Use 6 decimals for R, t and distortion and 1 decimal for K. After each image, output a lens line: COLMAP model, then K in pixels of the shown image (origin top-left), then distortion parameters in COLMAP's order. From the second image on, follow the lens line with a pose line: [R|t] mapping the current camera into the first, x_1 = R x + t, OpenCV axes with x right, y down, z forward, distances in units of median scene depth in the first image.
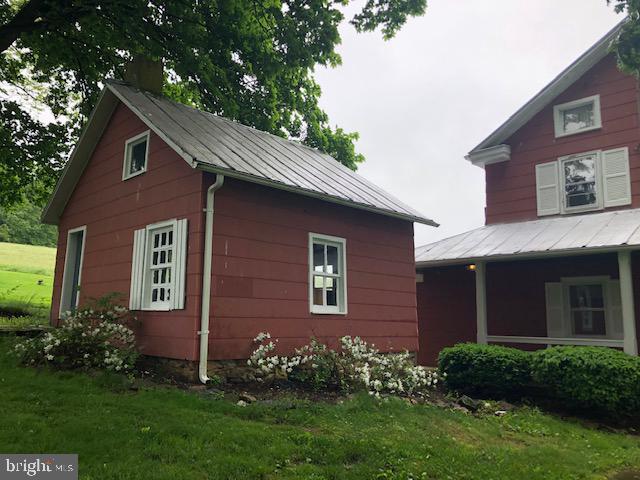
lens RADIAL K [[536.9, 0, 320.0], [0, 536.9, 240.0], [0, 0, 1]] dist [0.008316, 0.010010]
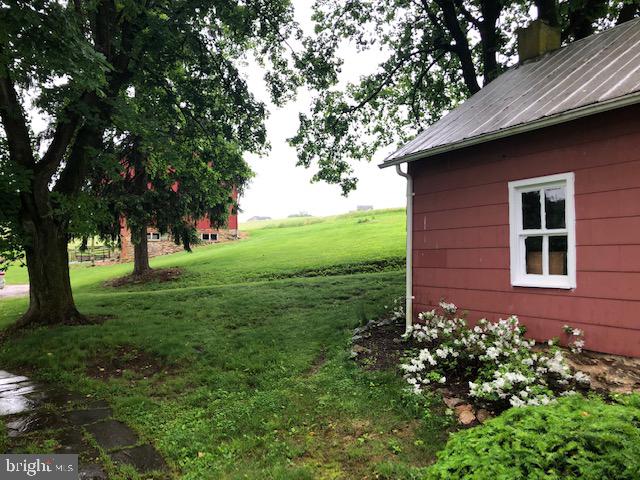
lens RADIAL K [[536.9, 0, 320.0], [0, 536.9, 240.0], [0, 0, 1]] dist [0.008316, 0.010010]
pose [[-0.282475, -0.032878, -0.958711, 0.805187], [0.158472, 0.984081, -0.080440, 0.087922], [0.946094, -0.174651, -0.272768, 0.939004]]
